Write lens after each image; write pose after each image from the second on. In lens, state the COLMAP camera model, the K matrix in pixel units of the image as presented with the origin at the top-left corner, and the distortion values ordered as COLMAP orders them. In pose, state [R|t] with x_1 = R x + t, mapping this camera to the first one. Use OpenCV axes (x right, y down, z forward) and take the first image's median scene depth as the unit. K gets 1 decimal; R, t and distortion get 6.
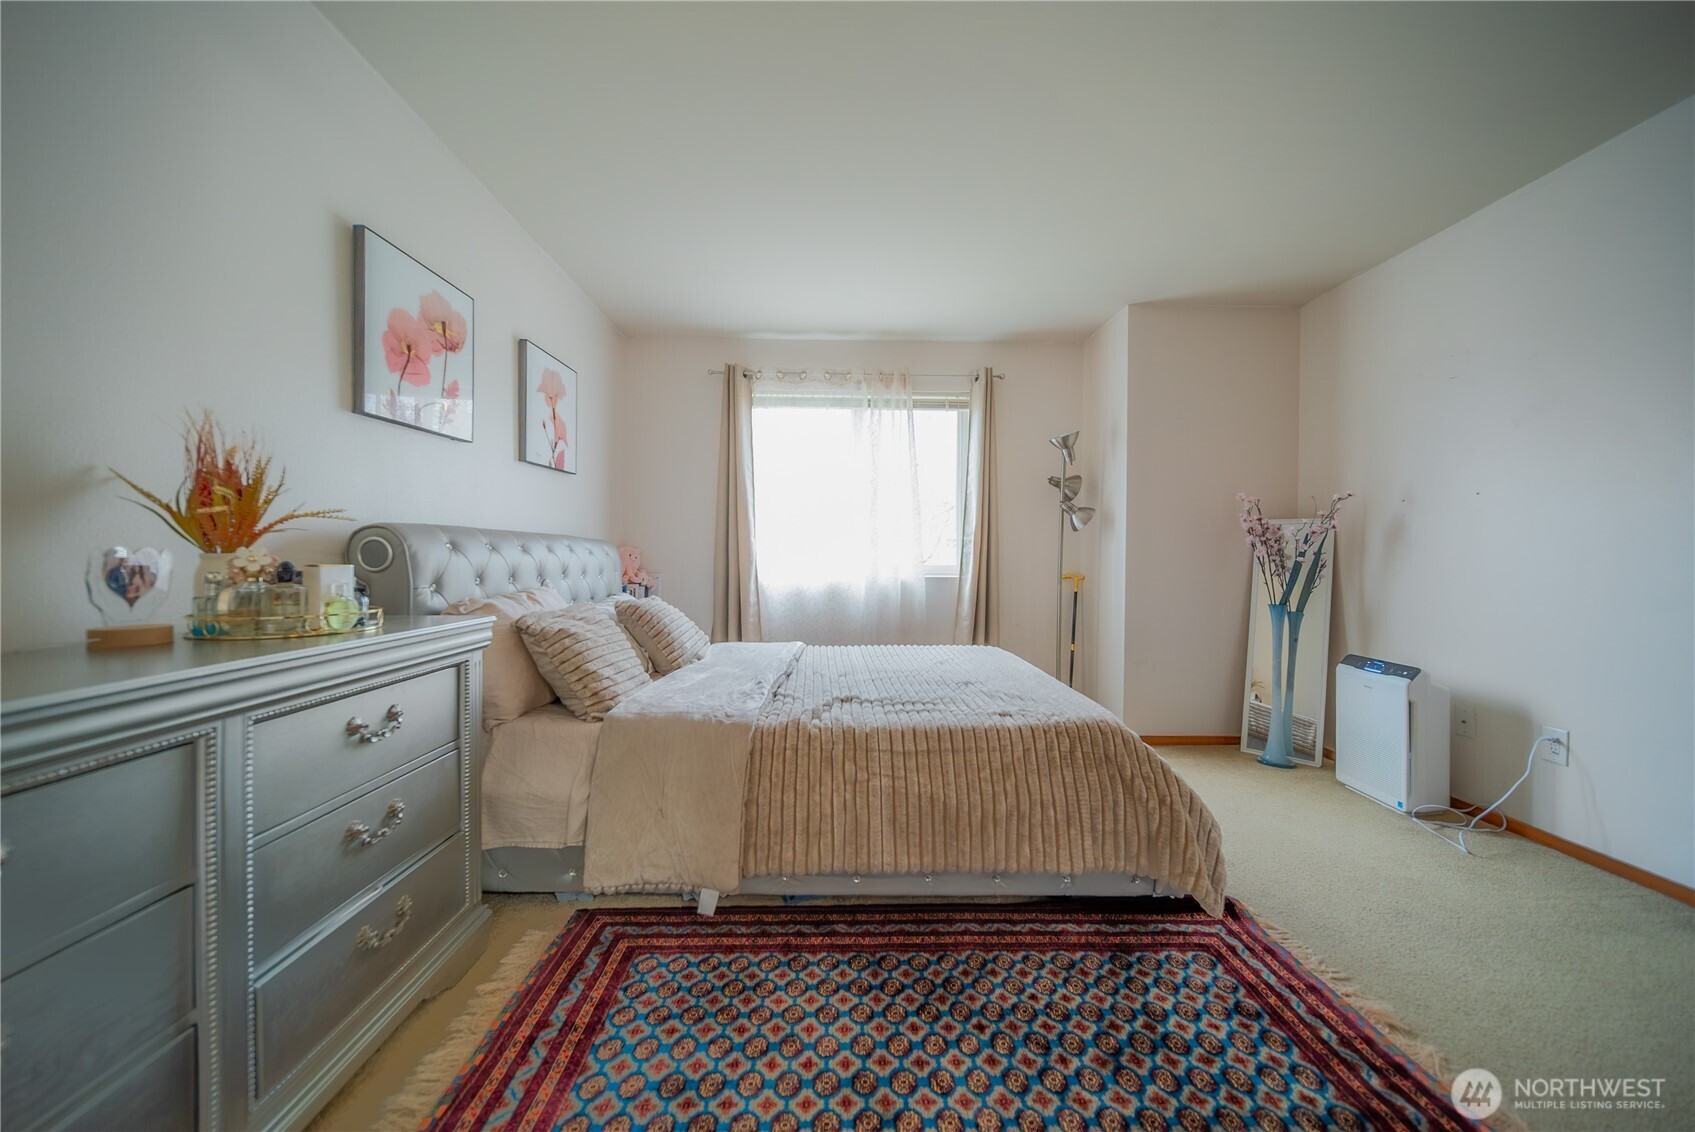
lens RADIAL K [[601.7, 0, 844.7], [0, 601.7, 556.9], [0, 0, 1]] dist [0.001099, 0.000024]
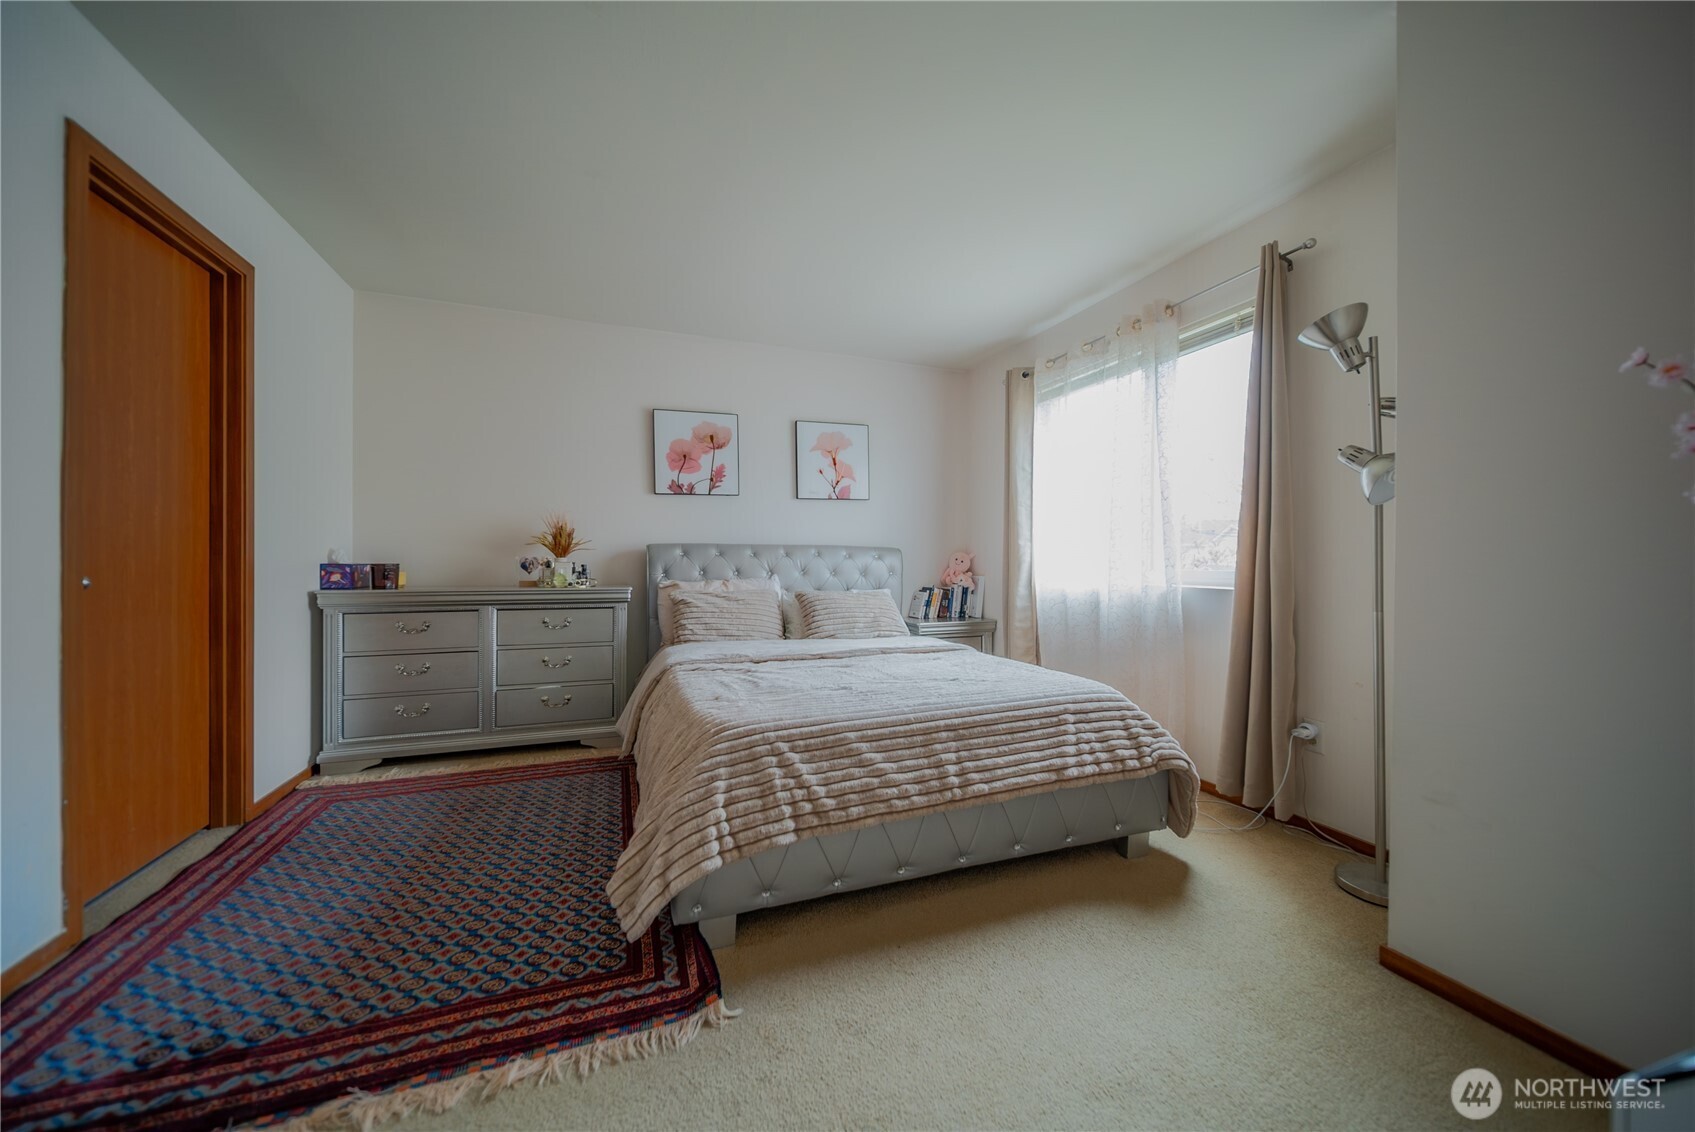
lens RADIAL K [[601.7, 0, 842.6], [0, 601.7, 560.6], [0, 0, 1]] dist [0.001099, 0.000024]
pose [[0.339717, 0.000181, -0.940528, 0.913039], [-0.005557, 0.999983, -0.001815, 0.000974], [0.940511, 0.005843, 0.339712, 0.555367]]
